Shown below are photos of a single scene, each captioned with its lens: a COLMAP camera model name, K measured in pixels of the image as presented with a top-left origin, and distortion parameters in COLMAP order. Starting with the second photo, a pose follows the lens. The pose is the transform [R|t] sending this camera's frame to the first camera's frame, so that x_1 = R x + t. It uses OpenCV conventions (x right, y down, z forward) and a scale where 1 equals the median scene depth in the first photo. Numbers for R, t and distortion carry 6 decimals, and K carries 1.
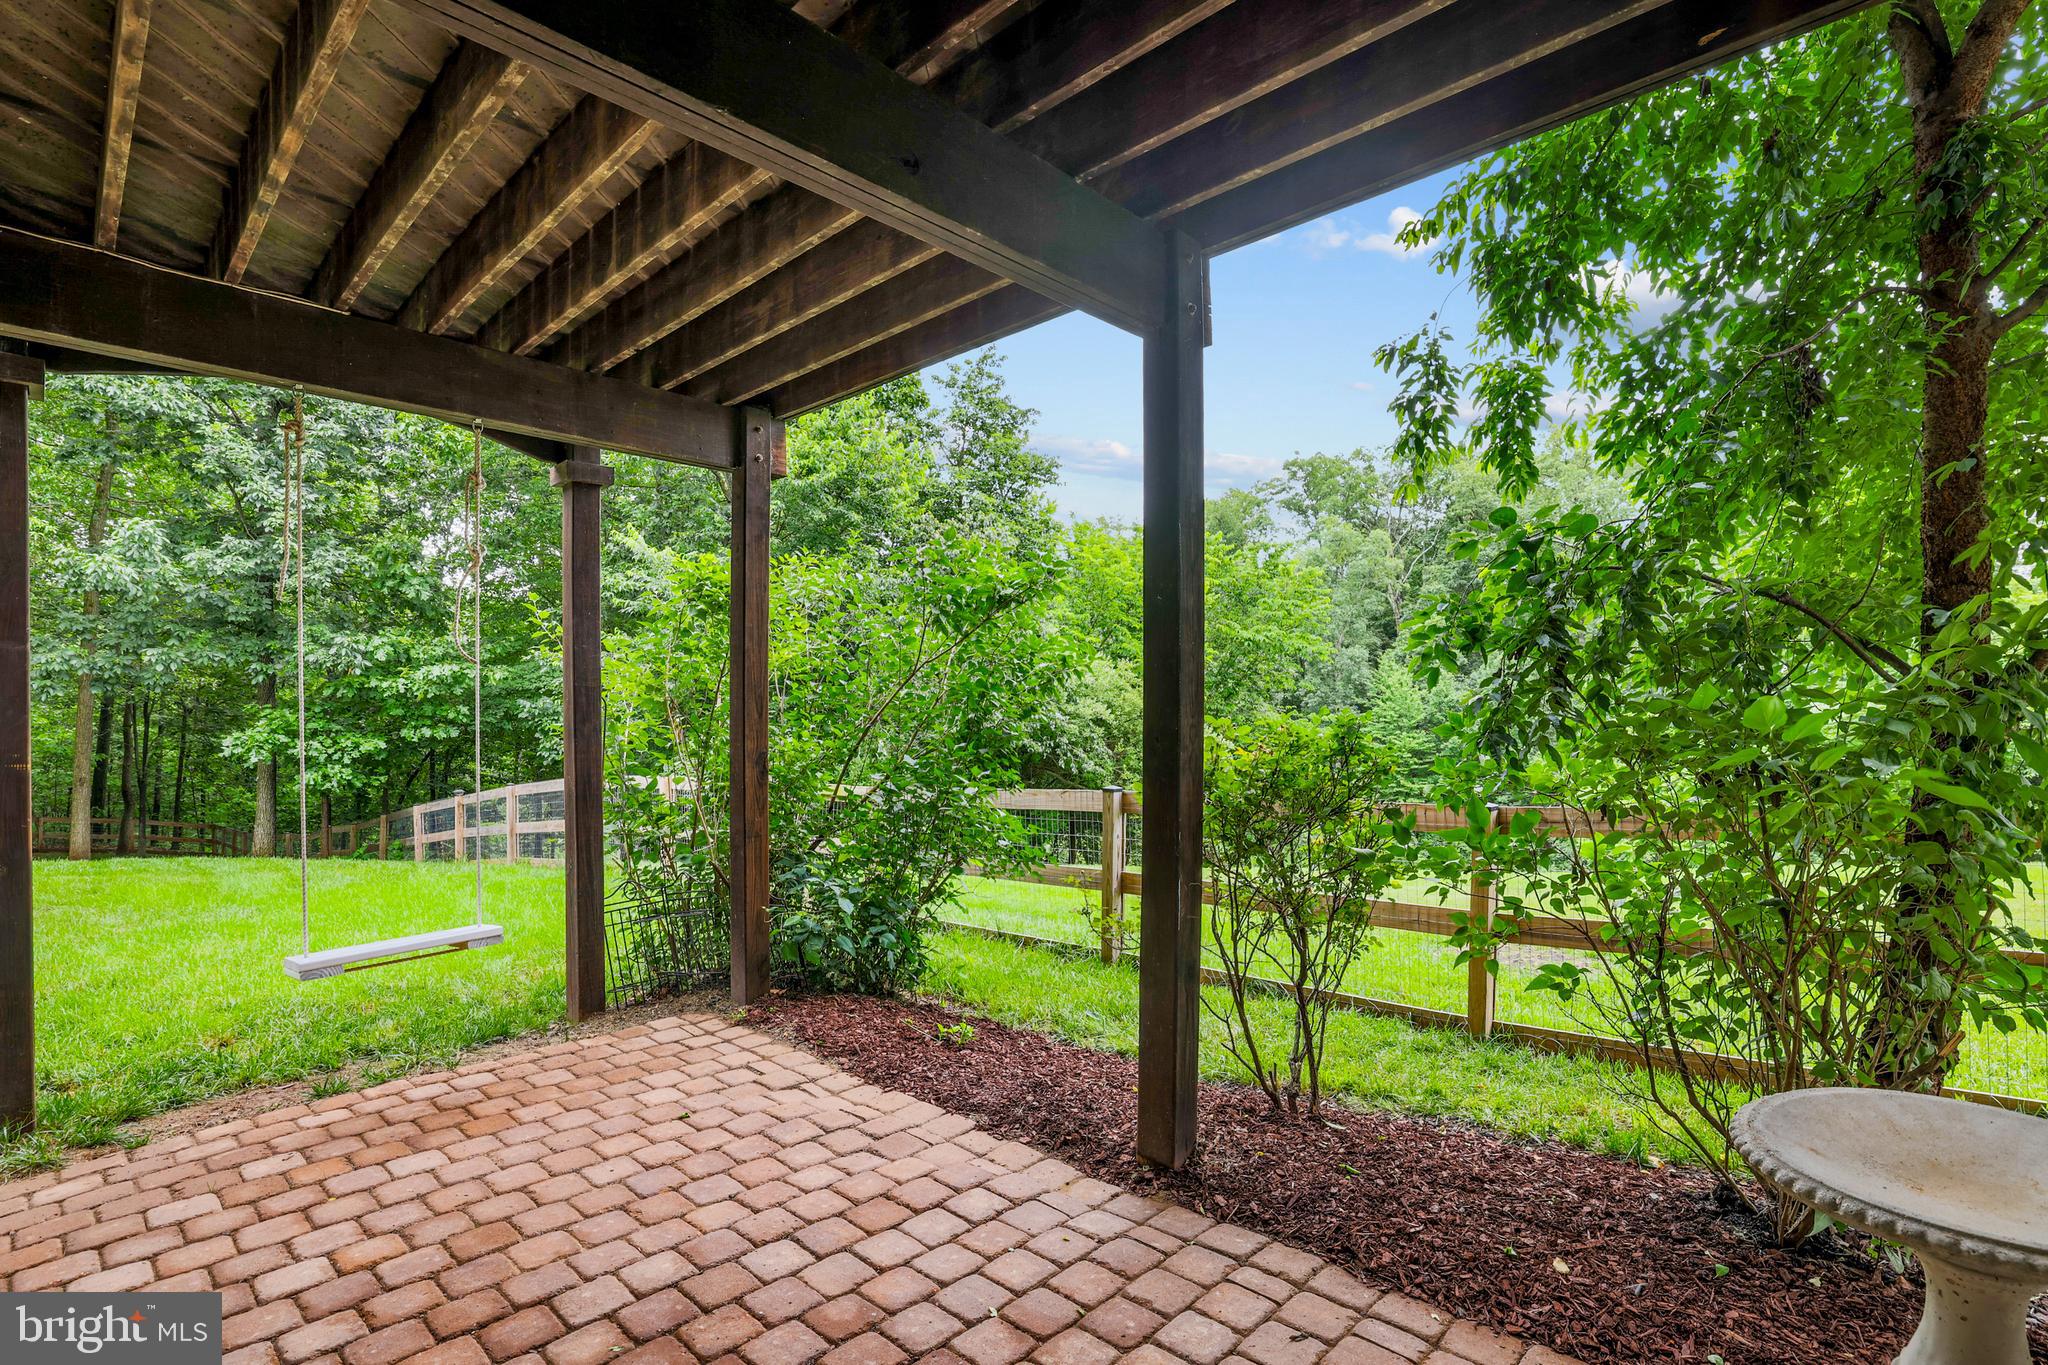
lens RADIAL K [[980.9, 0, 1033.8], [0, 980.9, 717.1], [0, 0, 1]] dist [-0.054705, 0.030874]
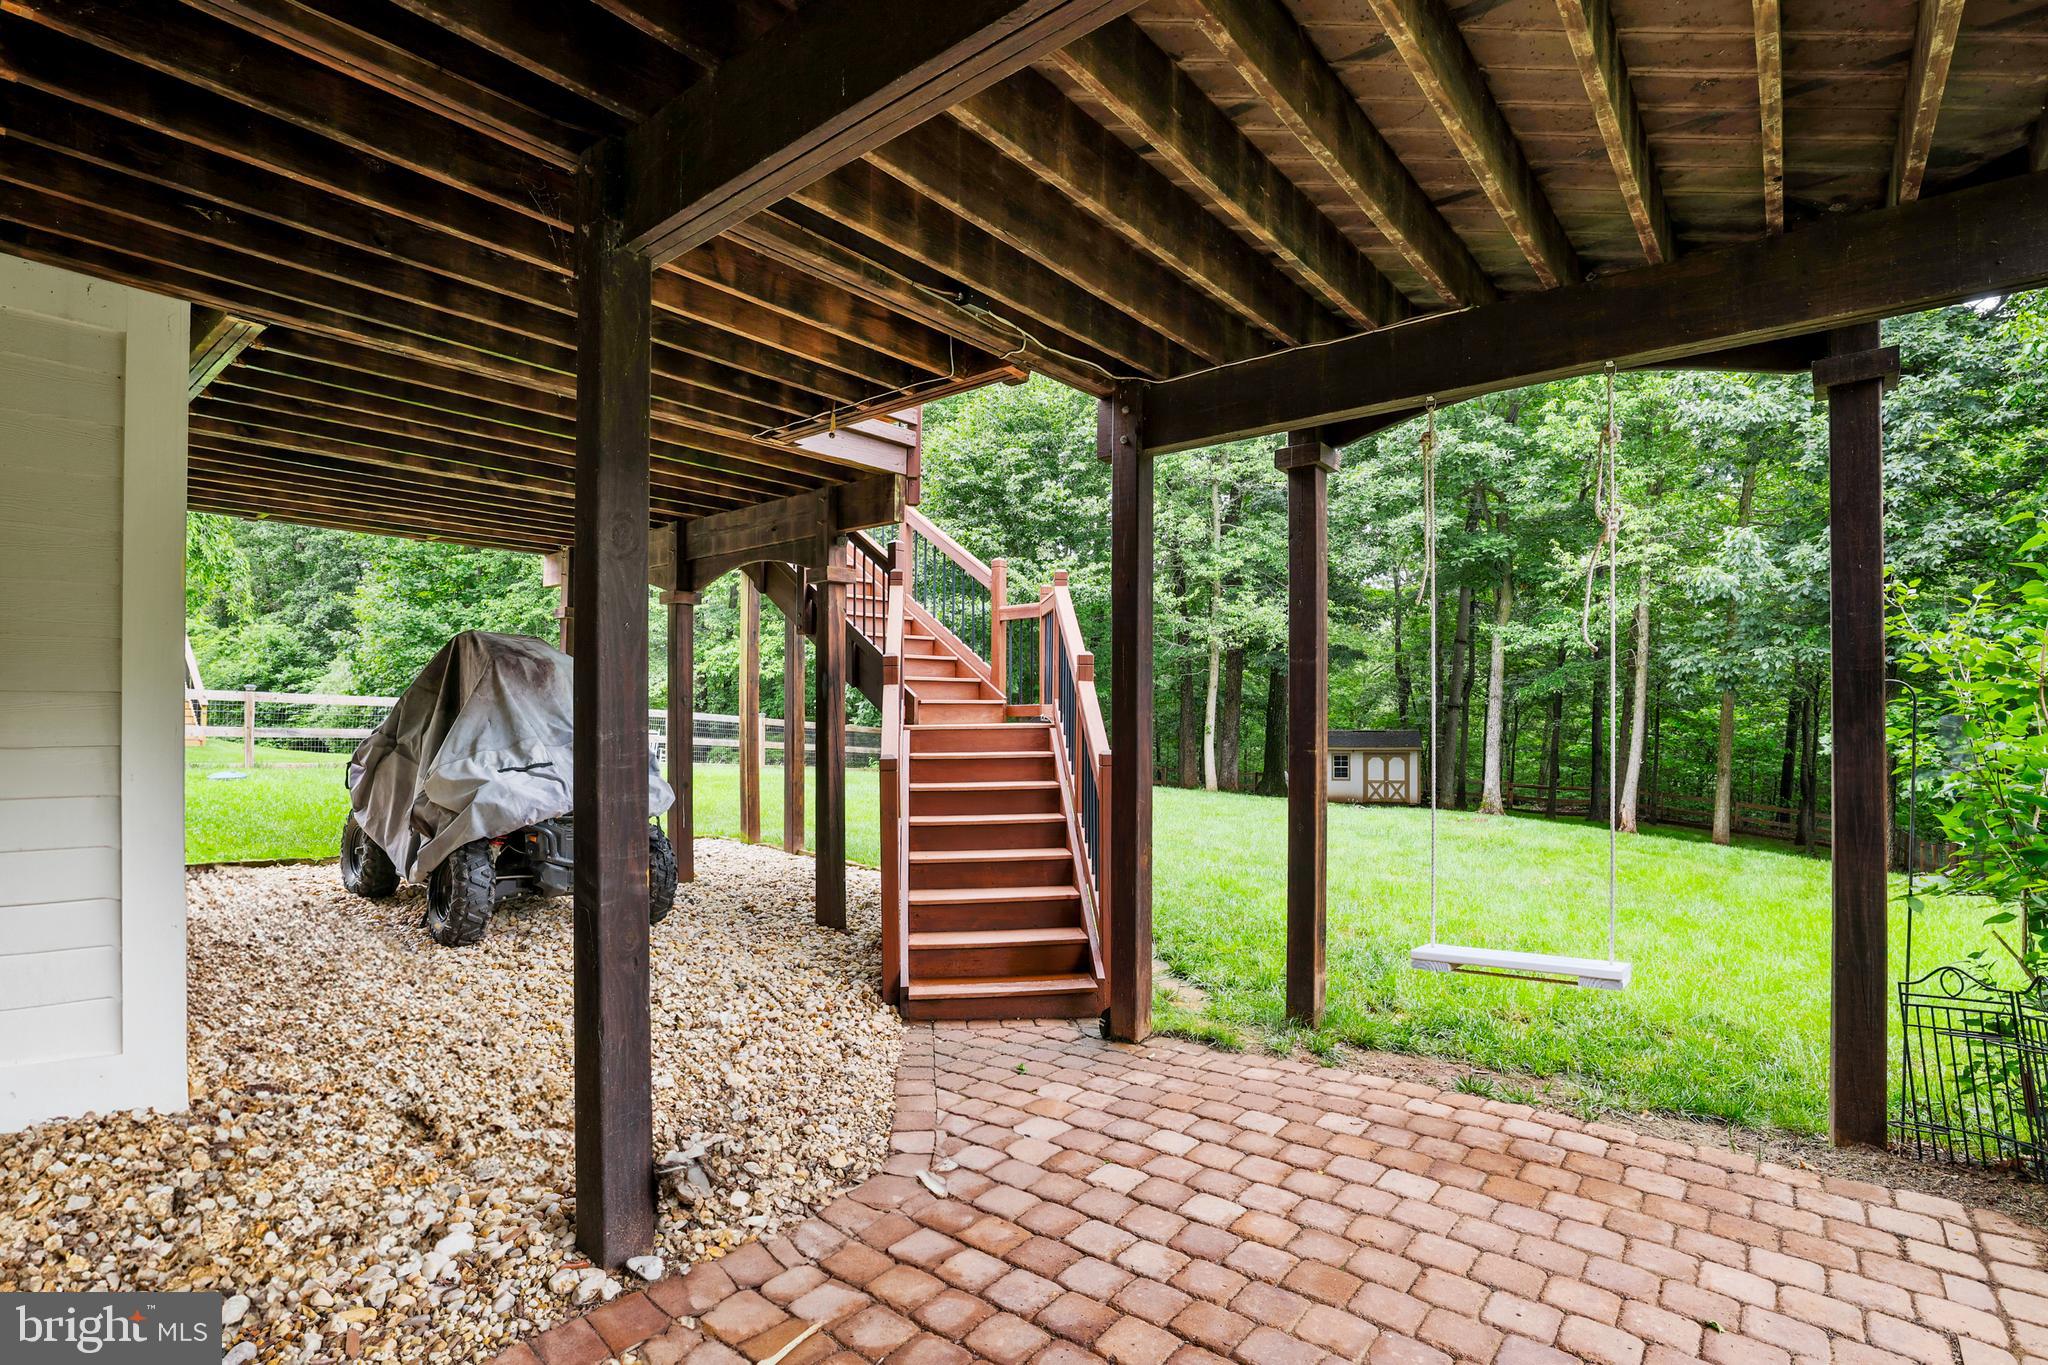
lens RADIAL K [[980.9, 0, 1033.8], [0, 980.9, 717.1], [0, 0, 1]] dist [-0.054705, 0.030874]
pose [[0.083855, 0.005803, -0.996461, 0.181362], [-0.002323, 0.999981, 0.005628, -0.002105], [0.996475, 0.001843, 0.083867, 0.359630]]
